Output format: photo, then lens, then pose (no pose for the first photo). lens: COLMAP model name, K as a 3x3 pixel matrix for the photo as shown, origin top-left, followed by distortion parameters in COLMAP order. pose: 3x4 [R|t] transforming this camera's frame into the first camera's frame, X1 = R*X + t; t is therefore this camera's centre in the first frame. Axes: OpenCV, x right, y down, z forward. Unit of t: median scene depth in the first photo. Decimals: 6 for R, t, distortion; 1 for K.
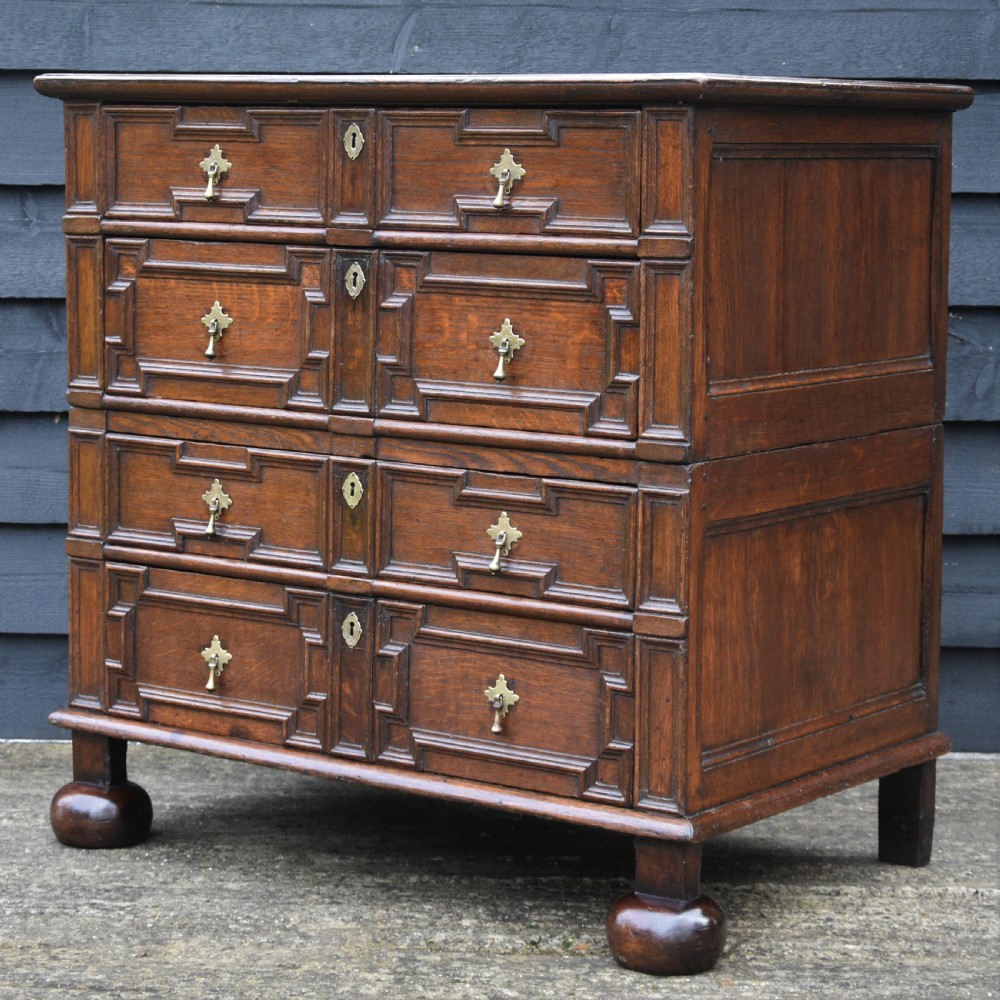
lens RADIAL K [[2960.9, 0, 443.1], [0, 2960.9, 398.3], [0, 0, 1]] dist [-0.029772, -0.018345]
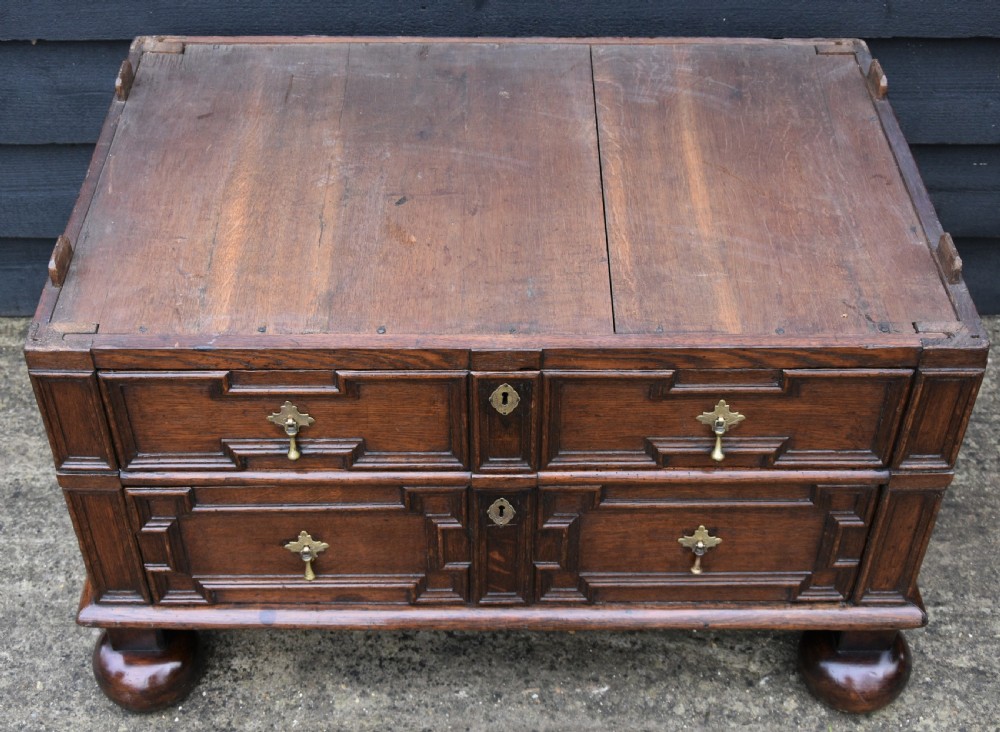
lens RADIAL K [[1407.1, 0, 474.6], [0, 1407.1, 366.6], [0, 0, 1]] dist [-0.031767, -0.003410]
pose [[0.797849, -0.412868, 0.439292, -0.210065], [0.069735, 0.786996, 0.613005, -0.222703], [-0.598811, -0.458451, 0.656695, 0.750793]]
